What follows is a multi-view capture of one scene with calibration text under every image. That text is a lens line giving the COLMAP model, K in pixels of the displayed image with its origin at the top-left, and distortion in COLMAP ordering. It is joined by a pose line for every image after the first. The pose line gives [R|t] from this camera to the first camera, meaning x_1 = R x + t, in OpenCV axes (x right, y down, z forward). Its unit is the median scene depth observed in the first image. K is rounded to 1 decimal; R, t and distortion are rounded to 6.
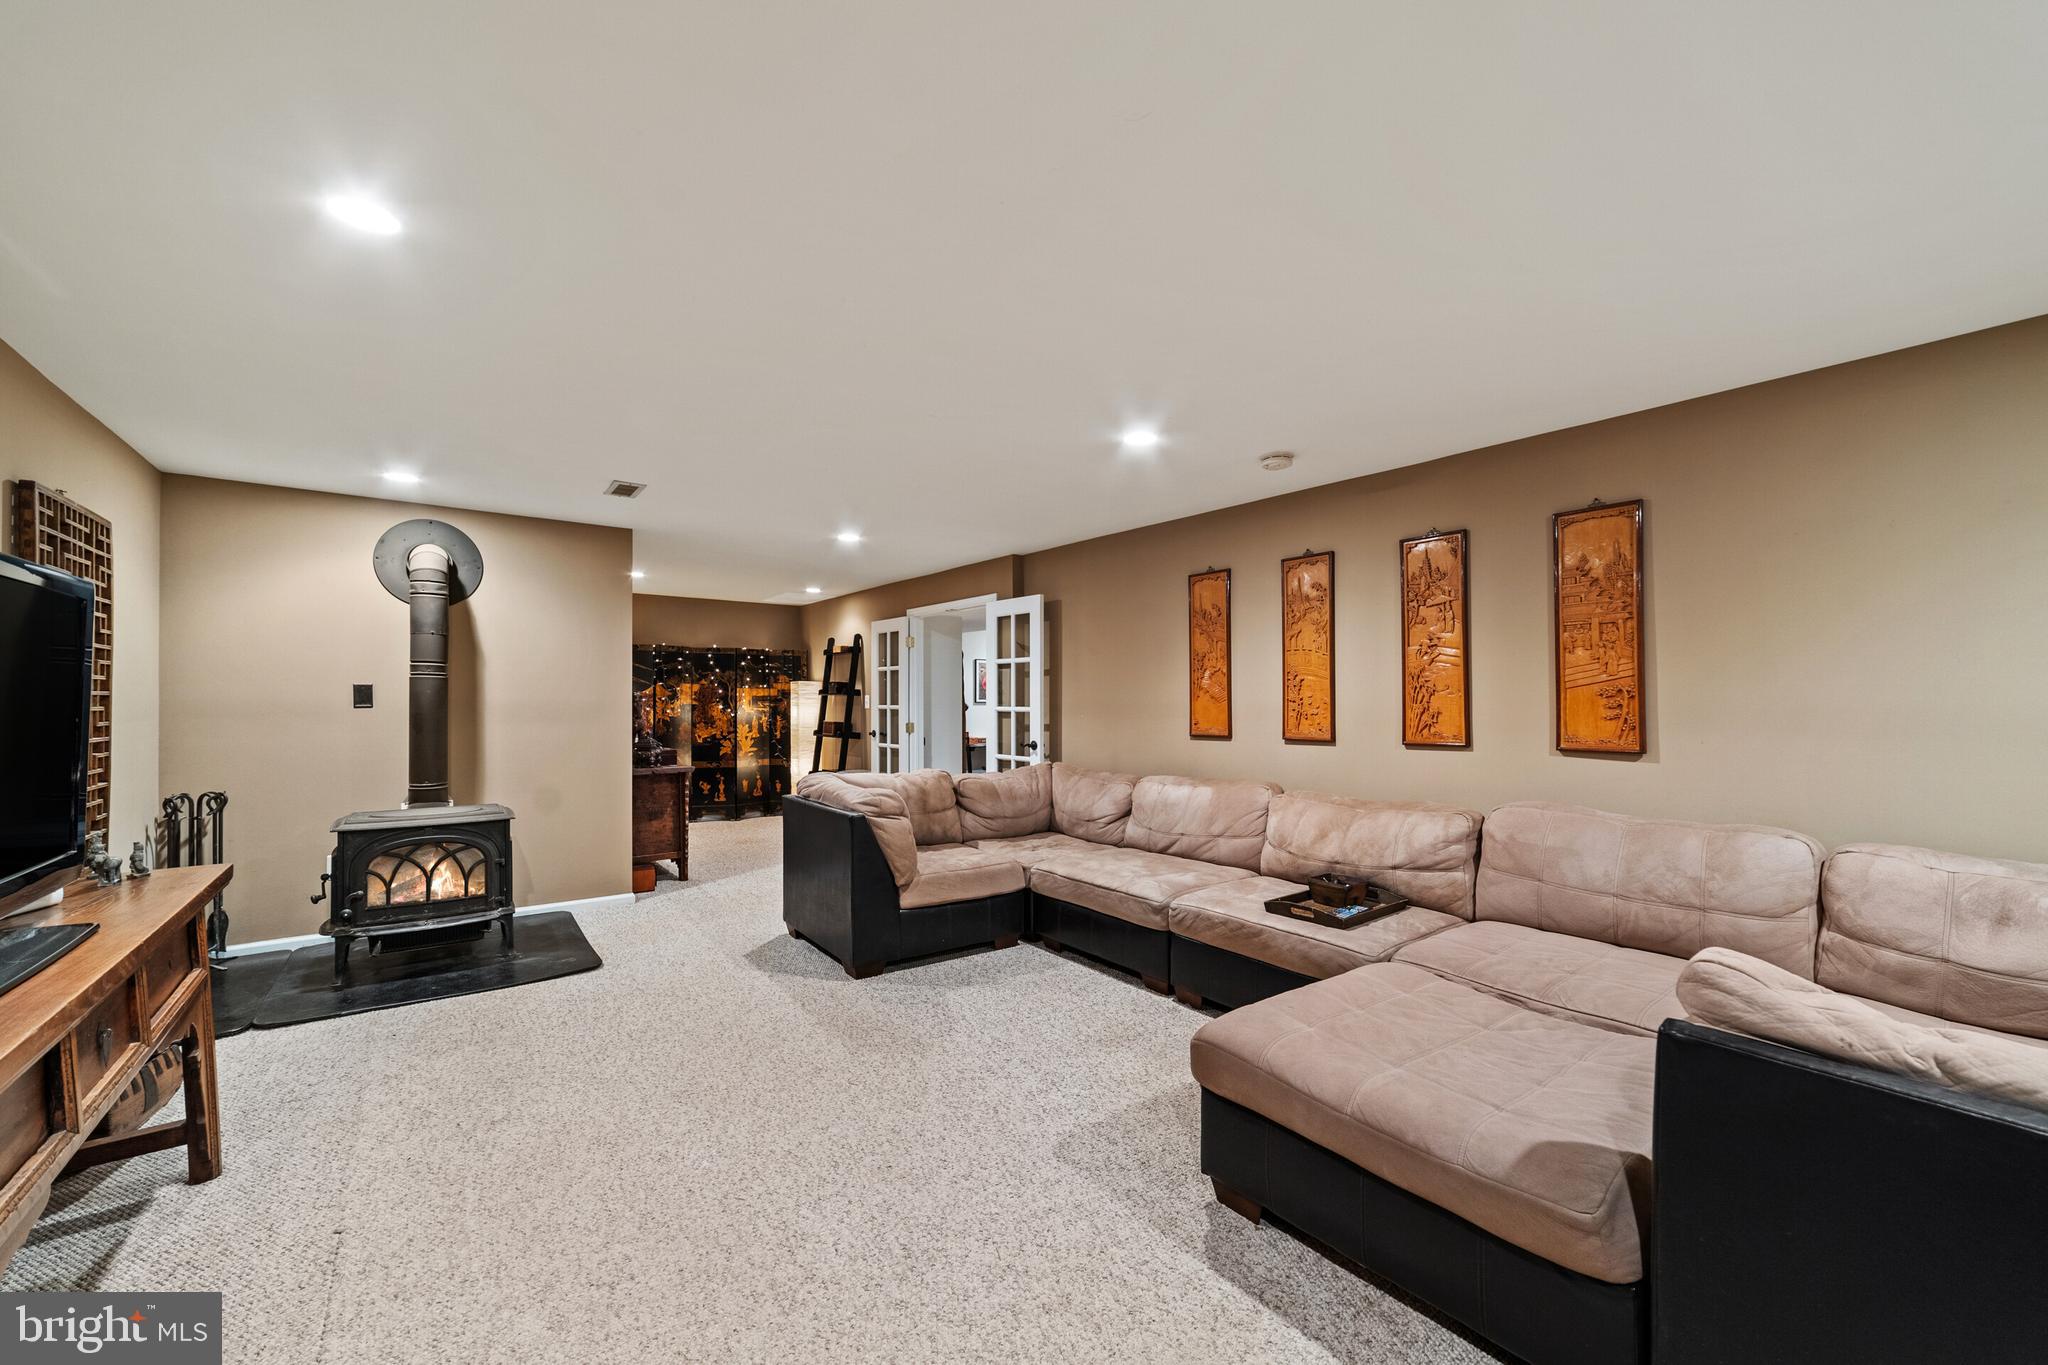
lens RADIAL K [[802.0, 0, 1022.8], [0, 802.0, 695.4], [0, 0, 1]] dist [-0.001451, 0.000147]
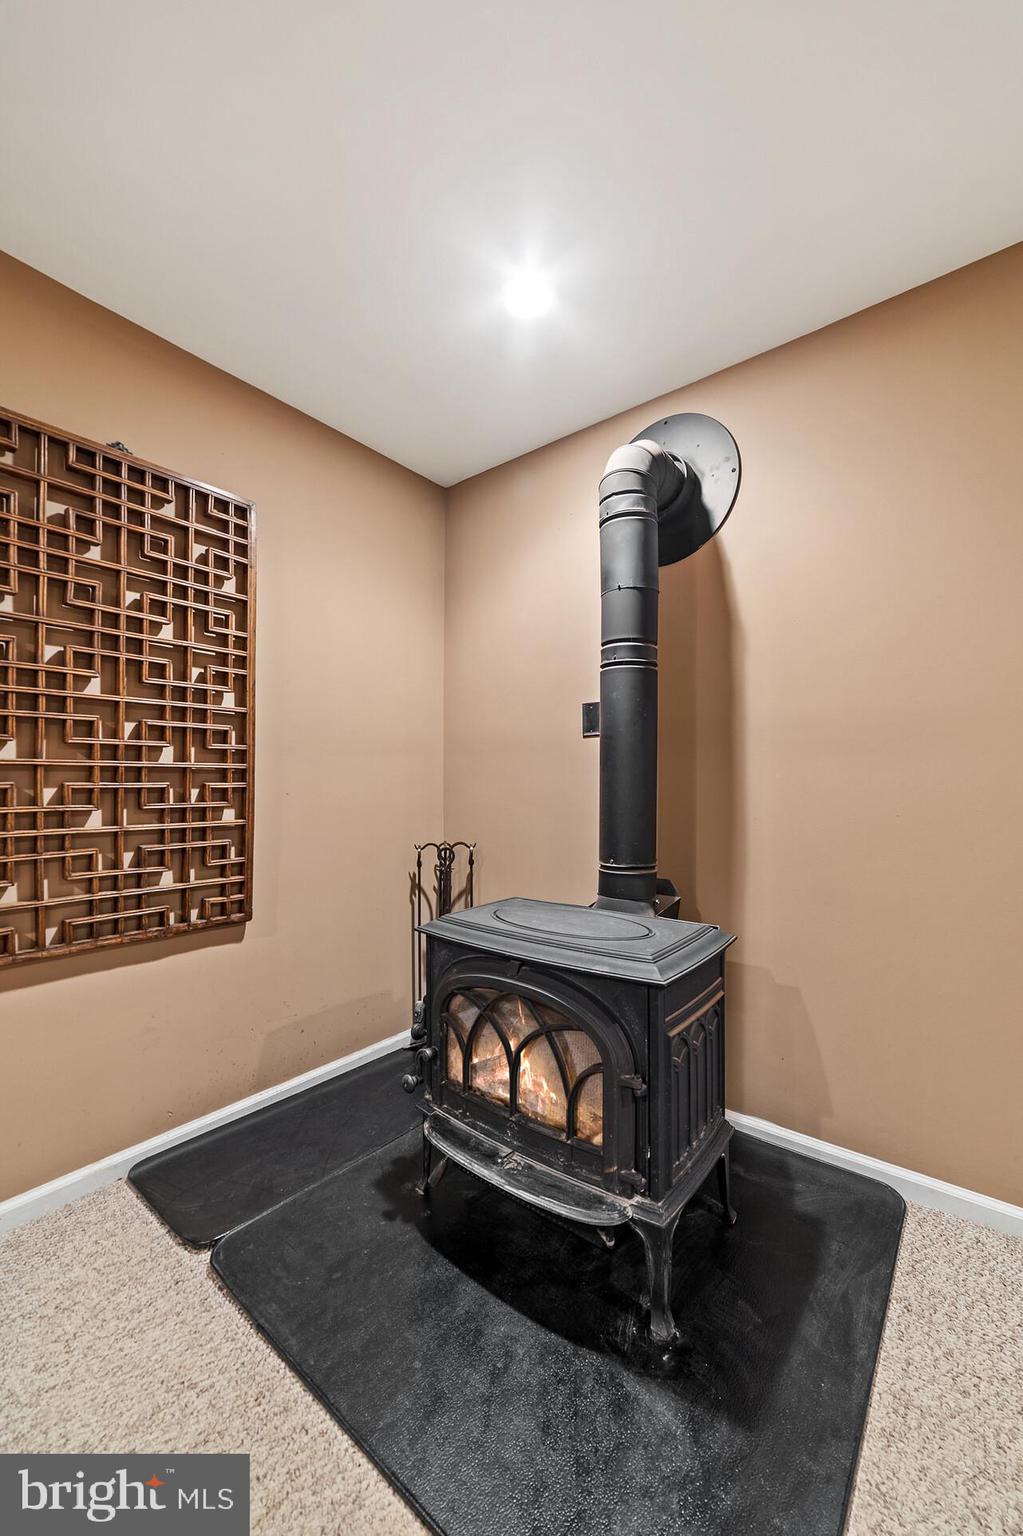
lens RADIAL K [[629.2, 0, 511.5], [0, 629.2, 768.0], [0, 0, 1]] dist [-0.002063, -0.000127]
pose [[0.255660, -0.011009, -0.966704, -0.326460], [0.005163, 0.999936, -0.010022, 0.045181], [0.966753, -0.002429, 0.255701, 0.787107]]
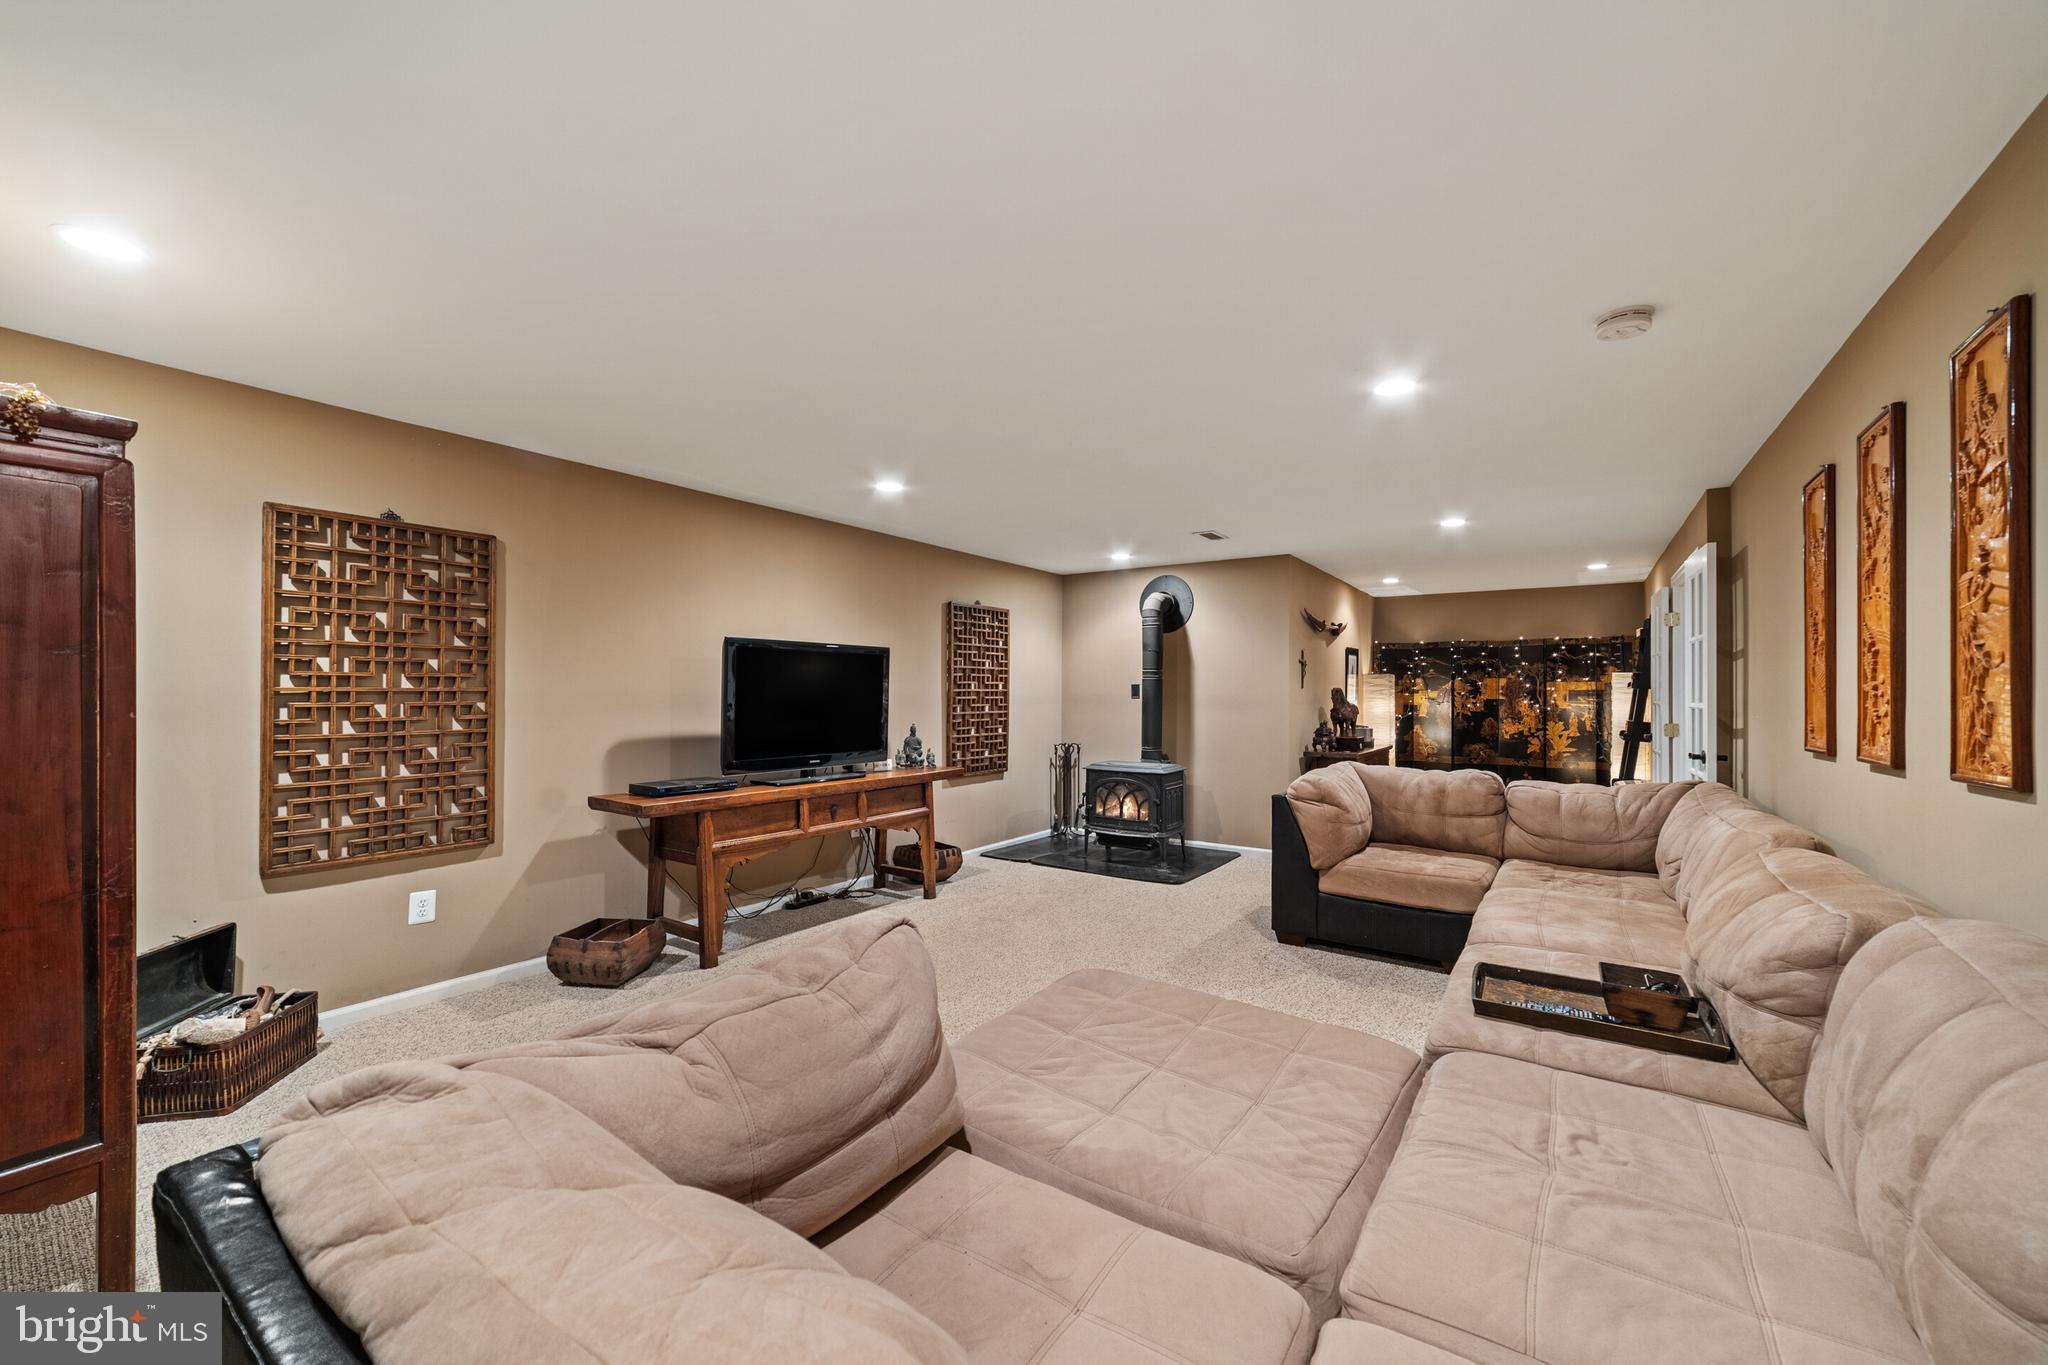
lens RADIAL K [[802.0, 0, 1022.8], [0, 802.0, 695.4], [0, 0, 1]] dist [-0.001451, 0.000147]
pose [[0.317742, 0.001454, -0.948176, 0.638193], [0.004017, 0.999988, 0.002879, 0.002756], [0.948169, -0.004723, 0.317733, 0.260711]]
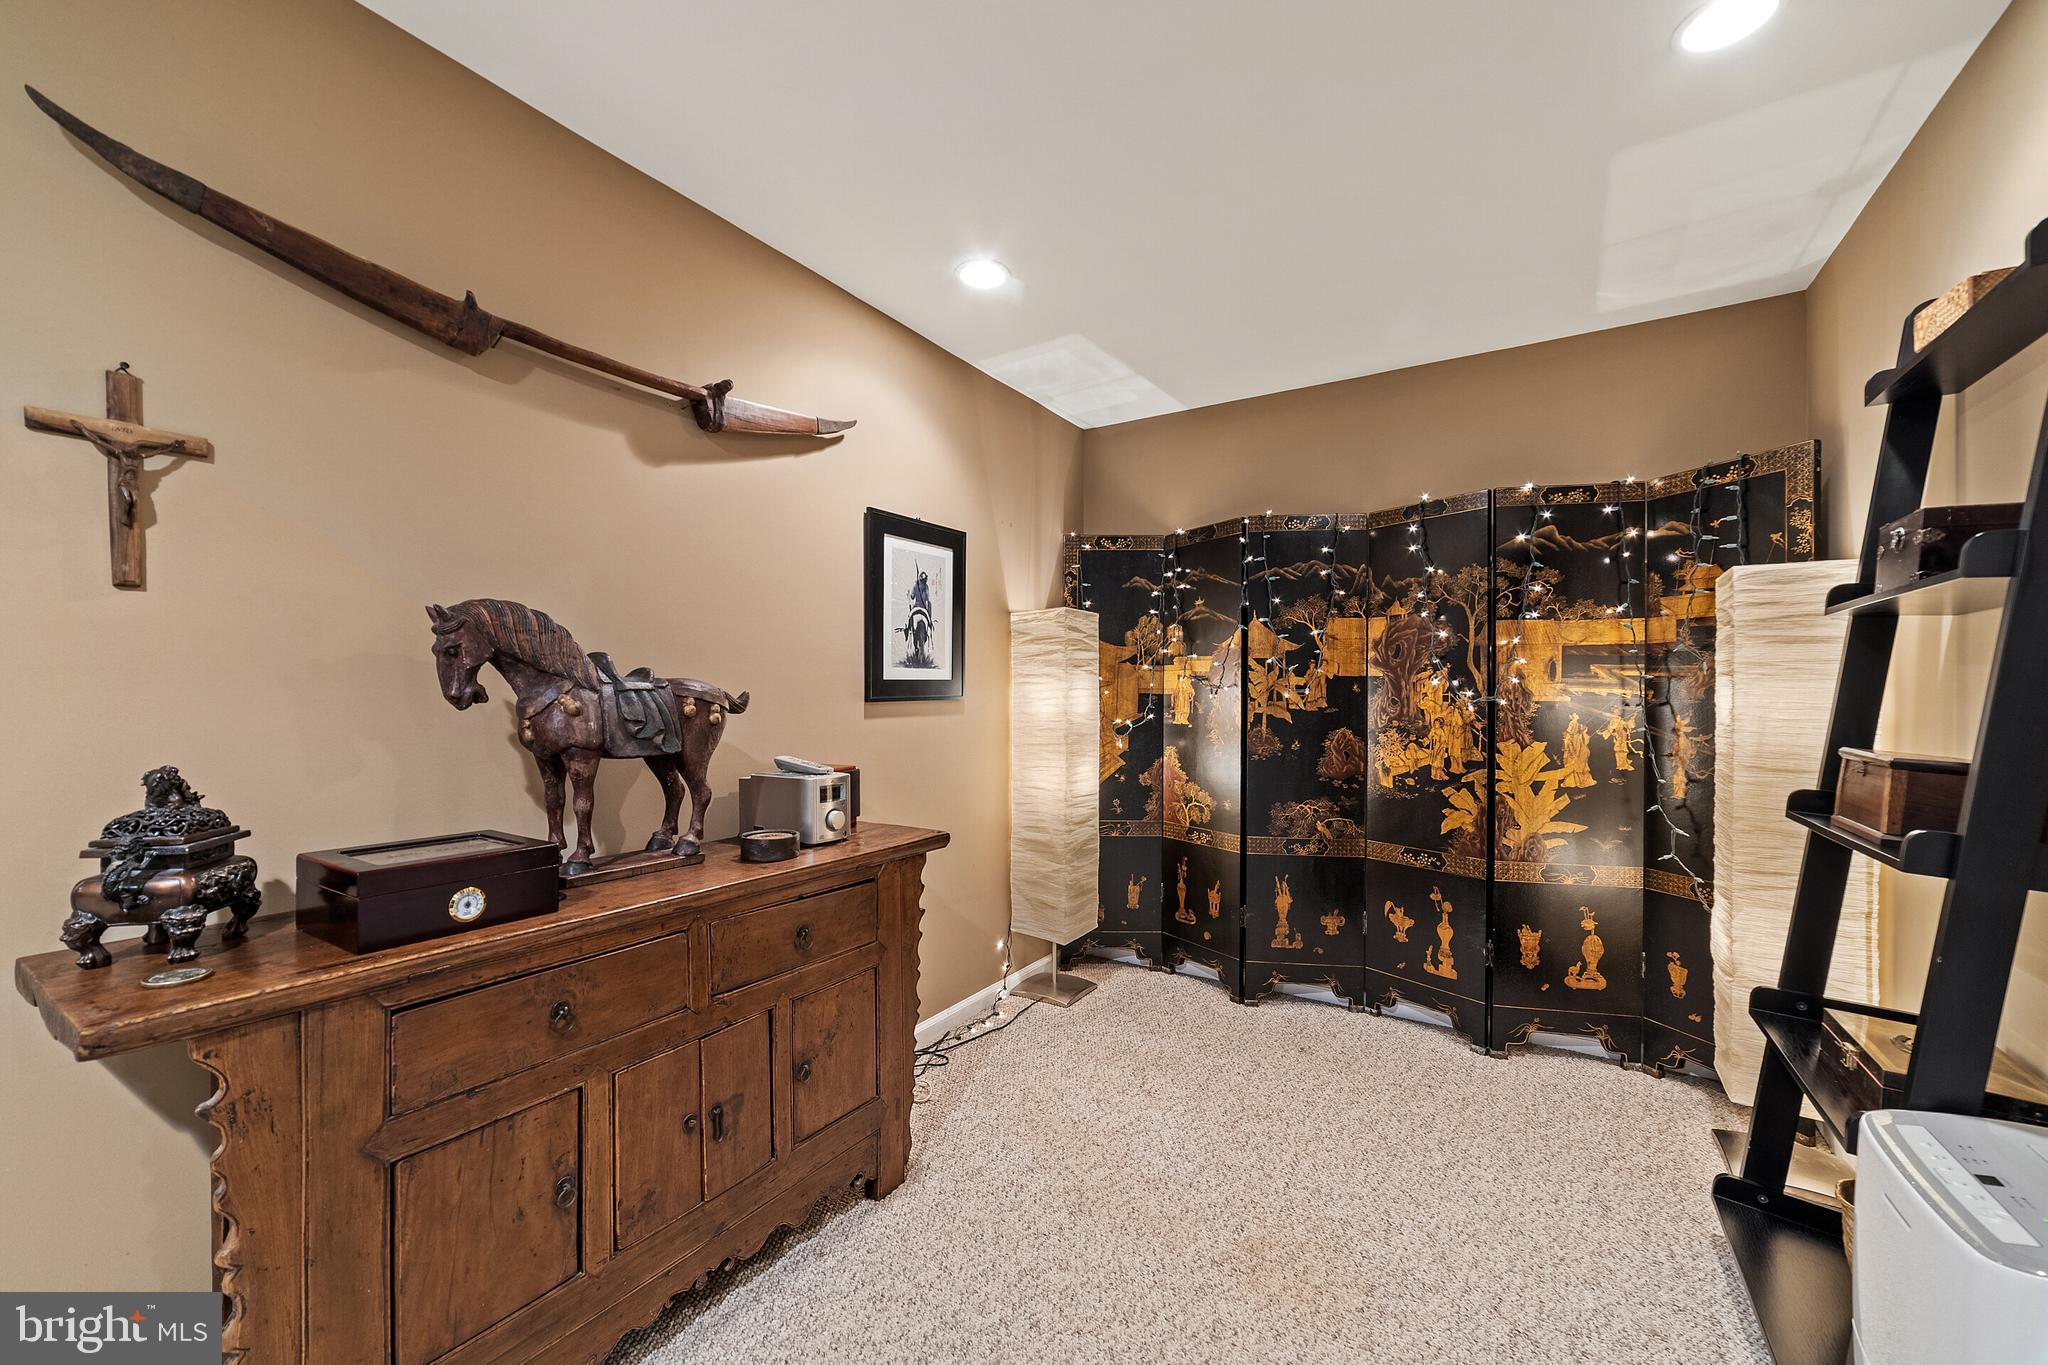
lens RADIAL K [[802.0, 0, 1022.8], [0, 802.0, 695.4], [0, 0, 1]] dist [-0.001451, 0.000147]
pose [[0.350873, 0.001748, -0.936421, -0.261888], [0.002319, 0.999994, 0.002736, 0.034954], [0.936420, -0.003132, 0.350867, 1.411178]]
